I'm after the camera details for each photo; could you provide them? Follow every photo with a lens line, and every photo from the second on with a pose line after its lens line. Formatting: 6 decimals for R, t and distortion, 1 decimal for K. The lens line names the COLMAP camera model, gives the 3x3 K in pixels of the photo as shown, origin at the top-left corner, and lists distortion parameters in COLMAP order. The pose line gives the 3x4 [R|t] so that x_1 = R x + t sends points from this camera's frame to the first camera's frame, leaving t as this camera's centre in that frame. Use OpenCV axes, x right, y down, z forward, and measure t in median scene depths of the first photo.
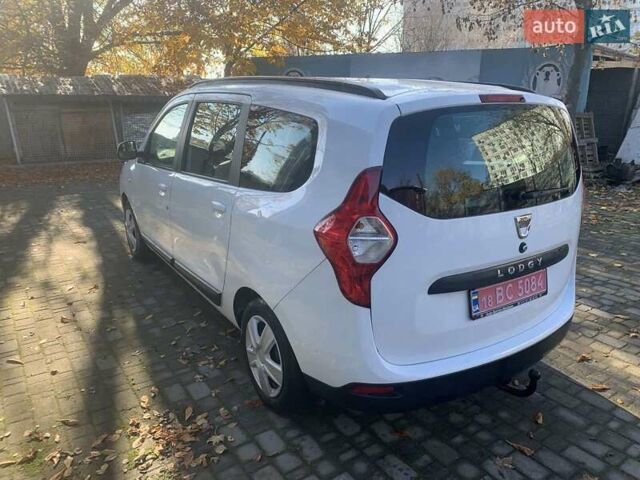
lens RADIAL K [[497.8, 0, 320.0], [0, 497.8, 240.0], [0, 0, 1]] dist [-0.001933, -0.008484]
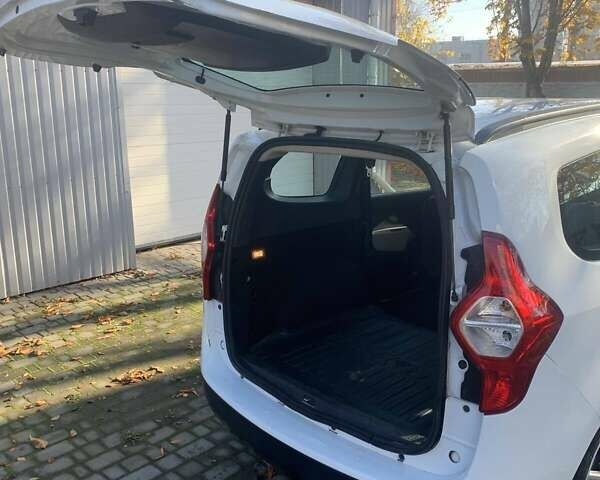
lens RADIAL K [[620.4, 0, 300.0], [0, 620.4, 240.0], [0, 0, 1]] dist [-0.003593, -0.036179]
pose [[0.169943, 0.216381, -0.961404, 1.289624], [-0.263897, 0.949956, 0.167156, -0.260478], [0.949462, 0.225304, 0.218541, 0.729442]]
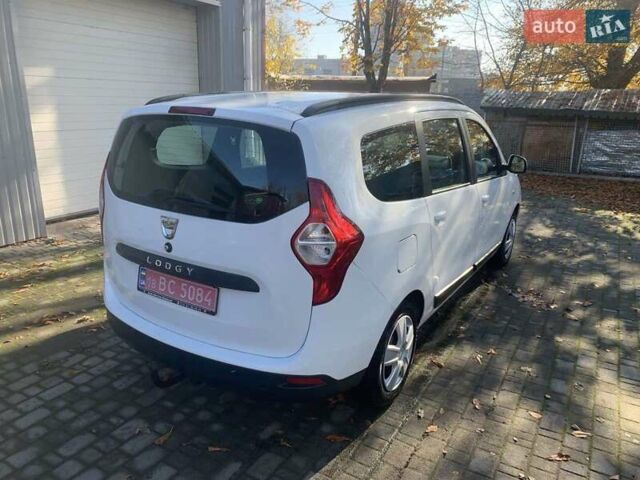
lens RADIAL K [[497.8, 0, 320.0], [0, 497.8, 240.0], [0, 0, 1]] dist [-0.001933, -0.008484]
pose [[0.400890, 0.251462, -0.880939, 1.394432], [-0.275439, 0.950185, 0.145884, -0.232604], [0.873739, 0.184162, 0.450182, 0.751057]]
